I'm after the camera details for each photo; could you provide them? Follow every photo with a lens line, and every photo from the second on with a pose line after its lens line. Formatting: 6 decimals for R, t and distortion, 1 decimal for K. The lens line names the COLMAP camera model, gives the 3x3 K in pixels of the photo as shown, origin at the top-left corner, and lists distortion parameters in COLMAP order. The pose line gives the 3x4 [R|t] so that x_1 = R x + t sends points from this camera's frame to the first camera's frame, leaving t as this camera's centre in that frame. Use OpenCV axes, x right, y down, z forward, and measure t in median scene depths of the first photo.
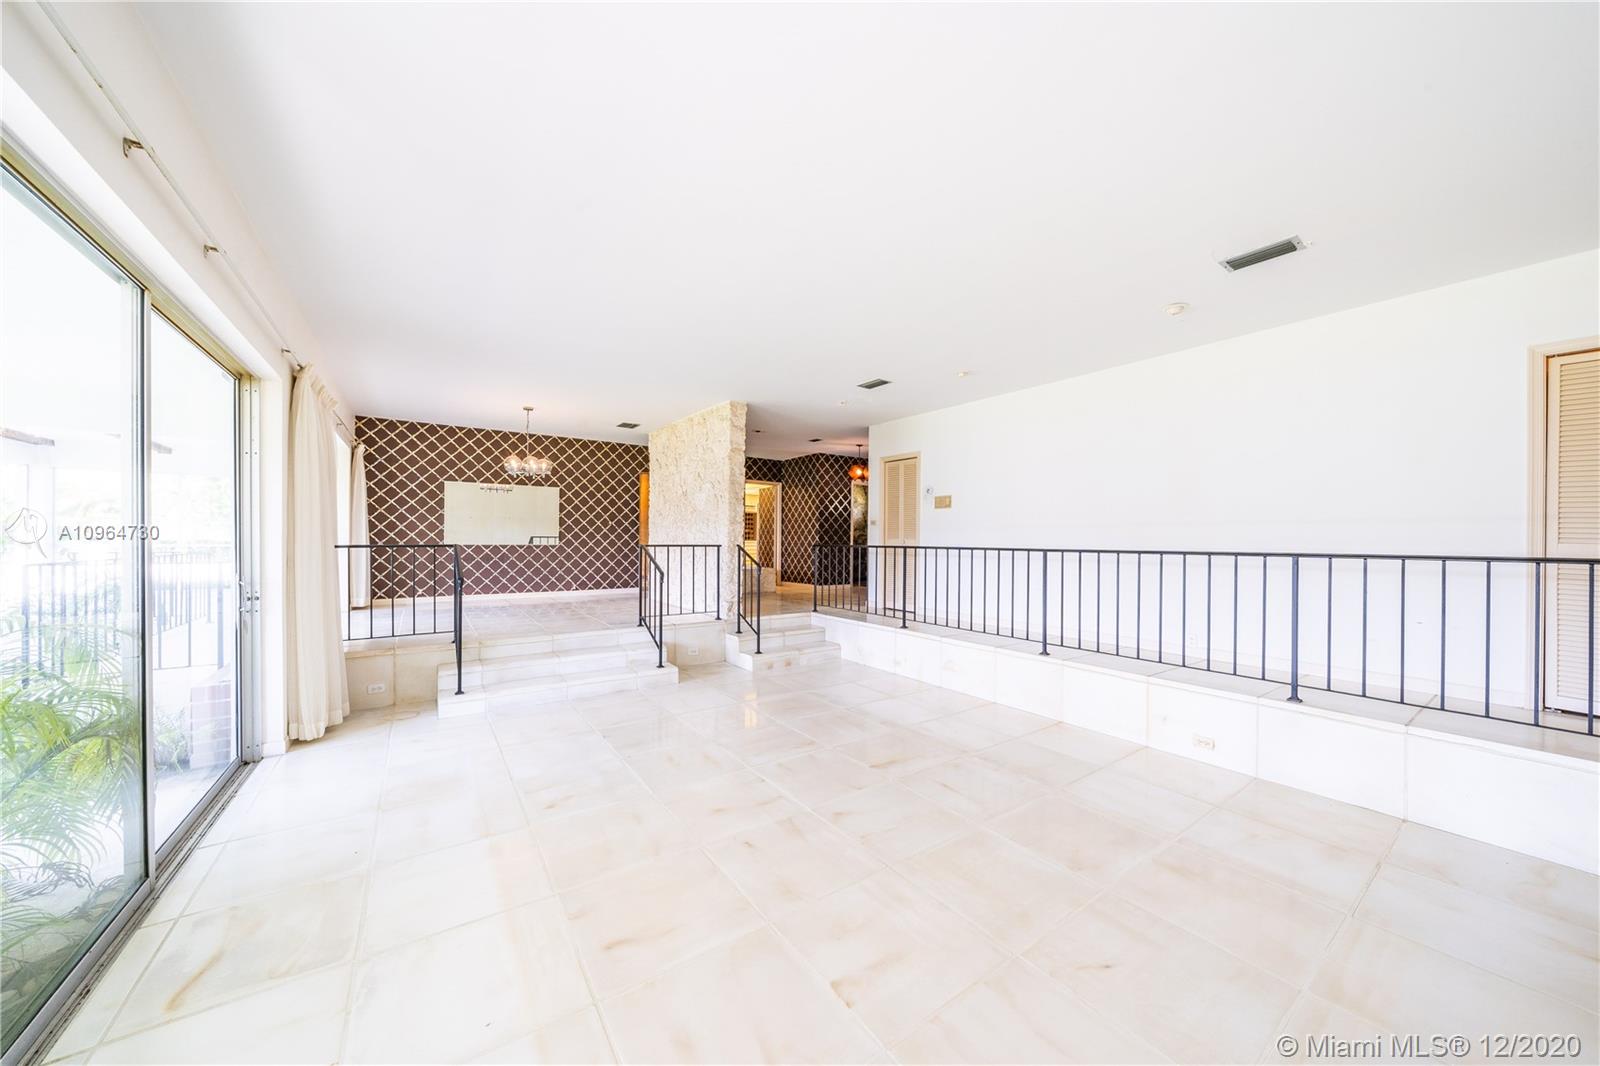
lens RADIAL K [[548.0, 0, 806.3], [0, 548.0, 539.6], [0, 0, 1]] dist [-0.005242, -0.000052]
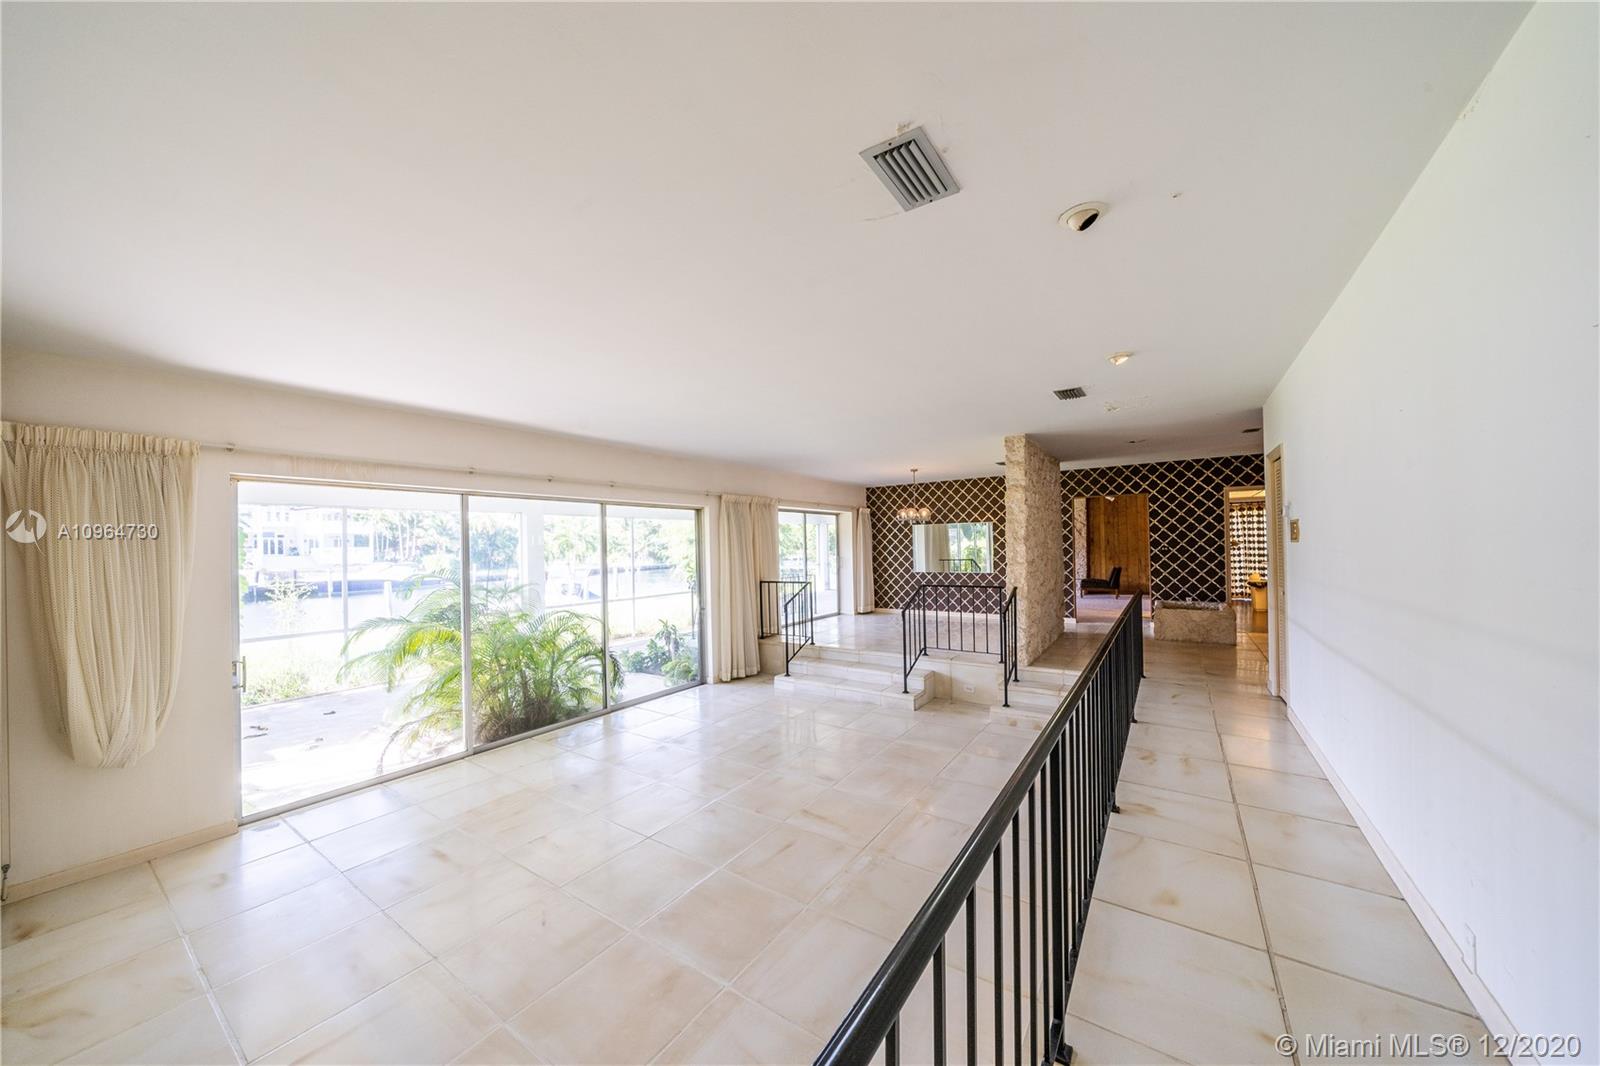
lens RADIAL K [[548.0, 0, 806.3], [0, 548.0, 539.6], [0, 0, 1]] dist [-0.005242, -0.000052]
pose [[0.355864, -0.026481, -0.934163, 0.518655], [0.023969, 0.999528, -0.019204, -0.051671], [0.934230, -0.015557, 0.356330, 0.269945]]
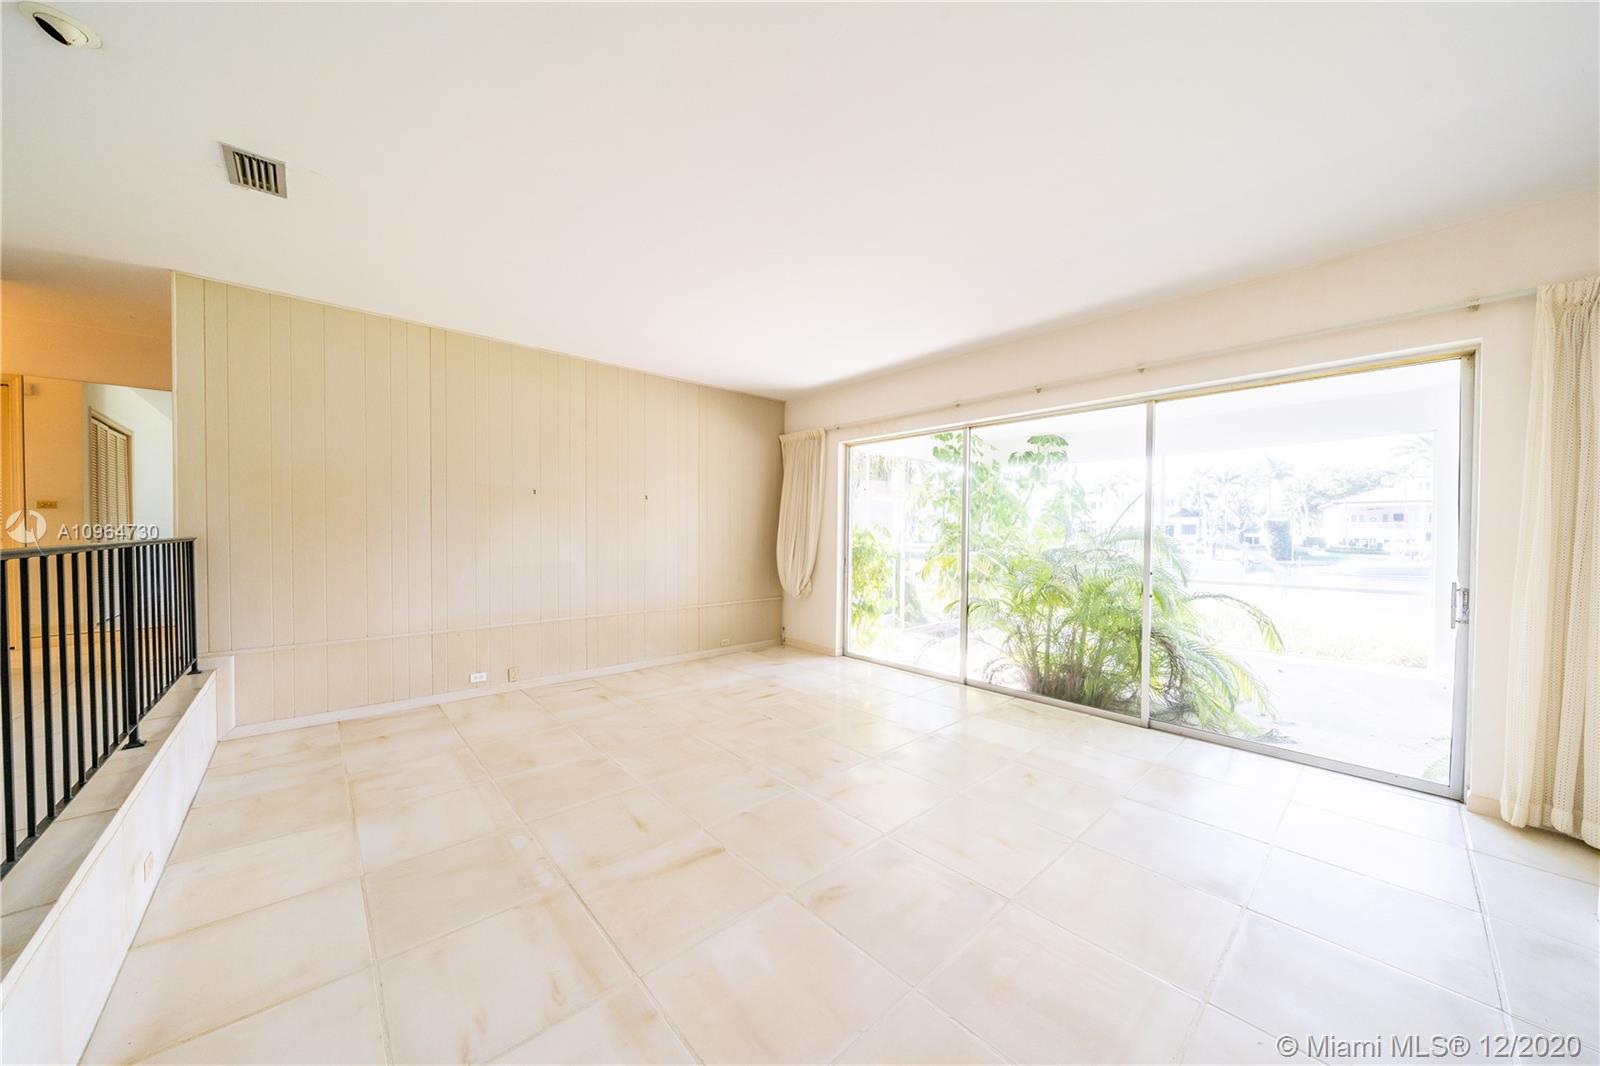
lens RADIAL K [[548.0, 0, 806.3], [0, 548.0, 539.6], [0, 0, 1]] dist [-0.005242, -0.000052]
pose [[-0.992547, -0.013643, -0.121100, 0.044280], [-0.015026, 0.999832, 0.010516, 0.001687], [0.120936, 0.012257, -0.992585, 0.750981]]
